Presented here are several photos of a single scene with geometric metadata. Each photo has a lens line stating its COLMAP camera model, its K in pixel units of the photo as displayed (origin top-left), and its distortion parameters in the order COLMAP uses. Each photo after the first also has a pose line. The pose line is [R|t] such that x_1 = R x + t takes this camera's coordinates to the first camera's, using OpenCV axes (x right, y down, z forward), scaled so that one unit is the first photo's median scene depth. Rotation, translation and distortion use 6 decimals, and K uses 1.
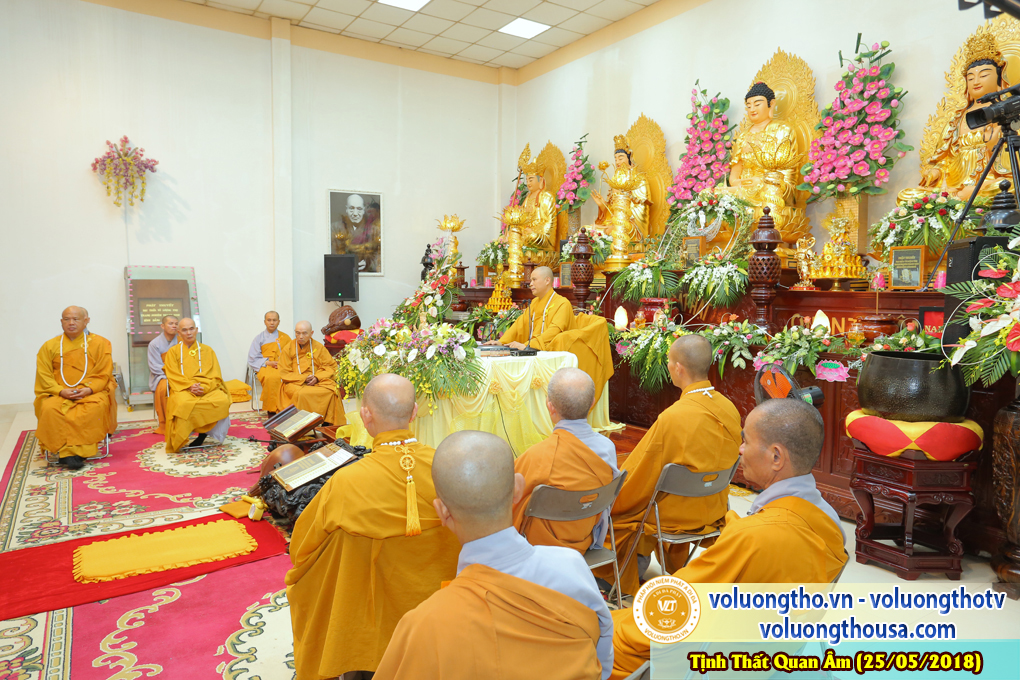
lens RADIAL K [[667.7, 0, 510.0], [0, 667.7, 340.0], [0, 0, 1]] dist [-0.003083, 0.002221]
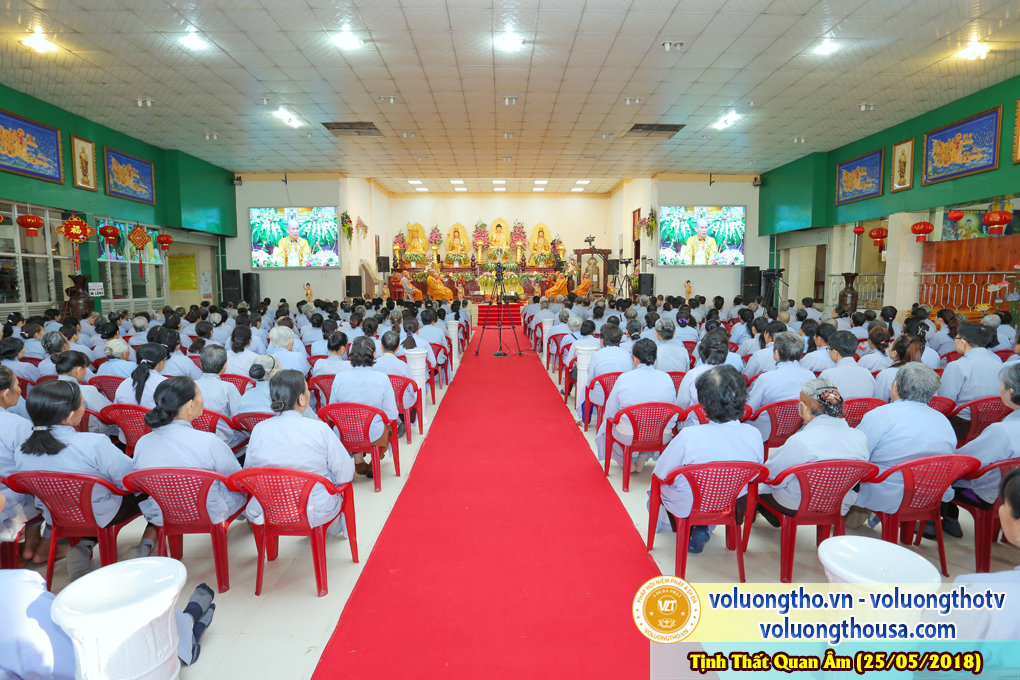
lens RADIAL K [[512.7, 0, 510.0], [0, 512.7, 340.0], [0, 0, 1]] dist [-0.069092, 0.030325]
pose [[0.528801, -0.099646, 0.842876, -3.025710], [0.072072, 0.994769, 0.072386, 0.189312], [-0.845680, 0.022470, 0.533216, -1.075409]]
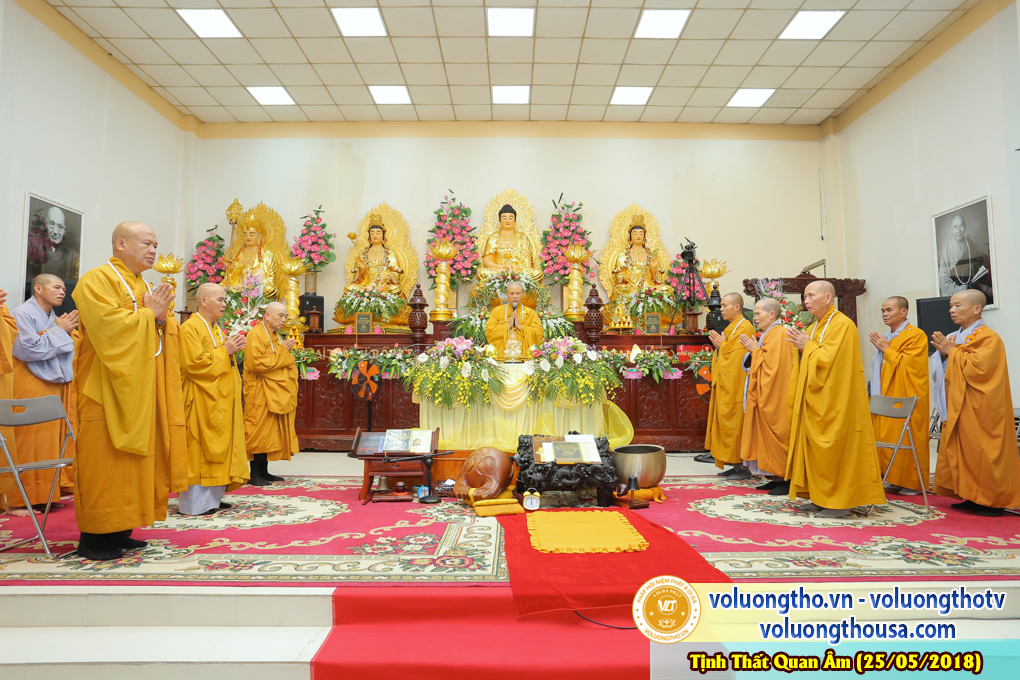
lens RADIAL K [[589.1, 0, 510.0], [0, 589.1, 340.0], [0, 0, 1]] dist [-0.044823, 0.001192]
pose [[0.536453, 0.053995, 0.842201, -0.830881], [0.068827, 0.991828, -0.107429, 0.071739], [-0.841119, 0.115597, 0.528353, 0.366174]]
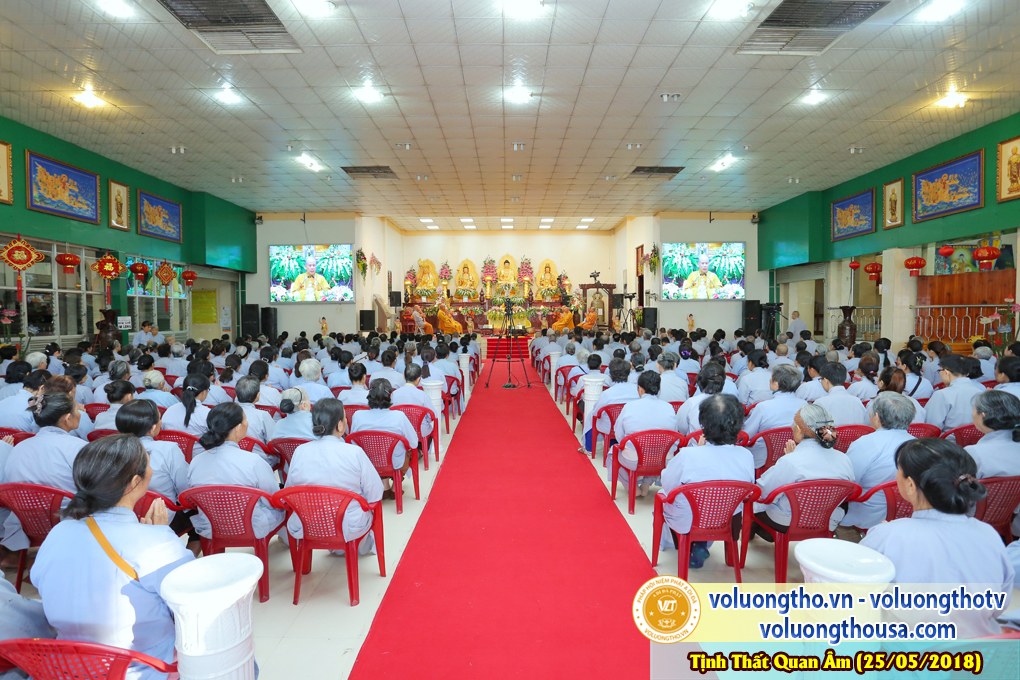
lens RADIAL K [[505.0, 0, 510.0], [0, 505.0, 340.0], [0, 0, 1]] dist [-0.068600, 0.029298]
pose [[0.539939, -0.046129, 0.840439, -3.063423], [0.073285, 0.997282, 0.007656, 0.186503], [-0.838508, 0.057457, 0.541852, -1.090599]]
